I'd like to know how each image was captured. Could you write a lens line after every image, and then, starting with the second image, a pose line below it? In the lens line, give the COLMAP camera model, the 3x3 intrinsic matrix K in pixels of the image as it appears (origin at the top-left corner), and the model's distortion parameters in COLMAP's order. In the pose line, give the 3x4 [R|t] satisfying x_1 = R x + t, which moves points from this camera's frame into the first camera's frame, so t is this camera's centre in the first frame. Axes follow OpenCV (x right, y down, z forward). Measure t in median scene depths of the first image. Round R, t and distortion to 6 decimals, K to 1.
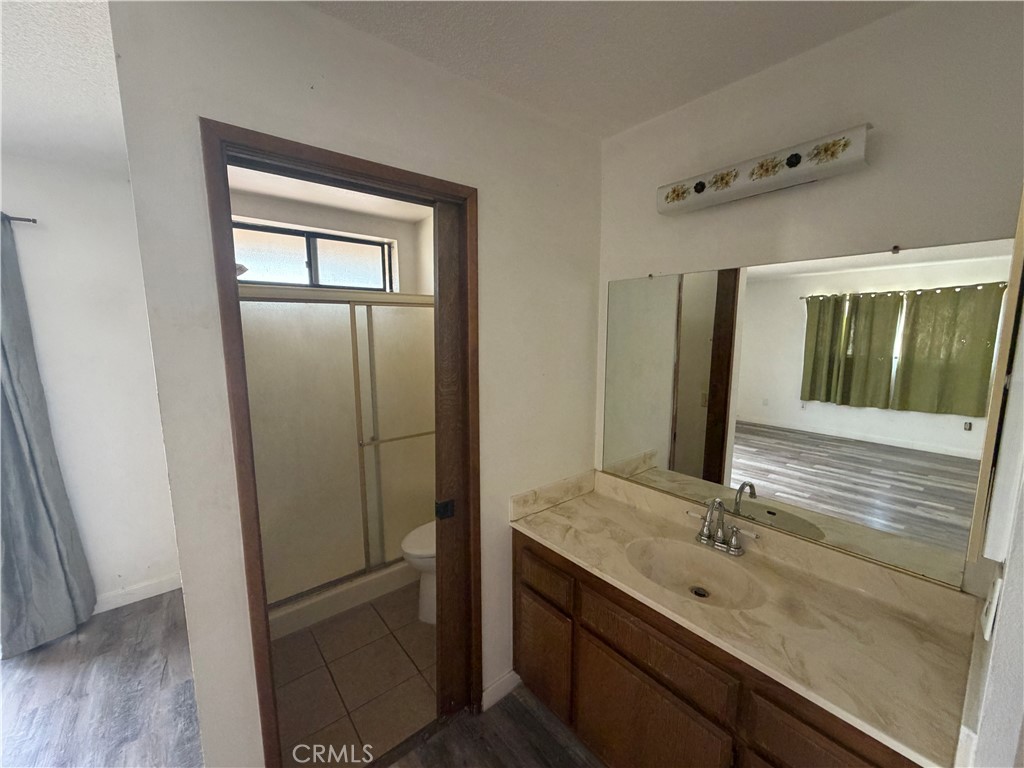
lens RADIAL K [[408.0, 0, 504.0], [0, 408.0, 387.3], [0, 0, 1]] dist [0.004257, 0.000226]
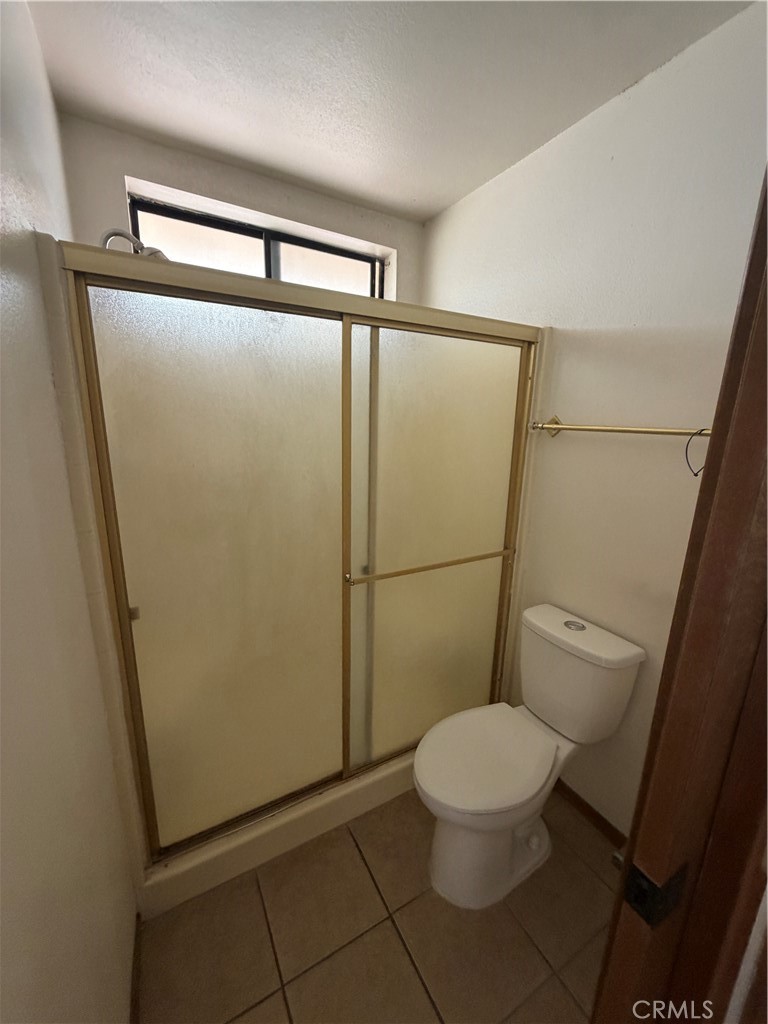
lens RADIAL K [[408.0, 0, 386.7], [0, 408.0, 509.5], [0, 0, 1]] dist [0.004257, 0.000226]
pose [[0.986823, 0.066594, -0.147466, -0.206772], [-0.052364, 0.993772, 0.098368, -0.018989], [0.153098, -0.089350, 0.984163, 0.431587]]
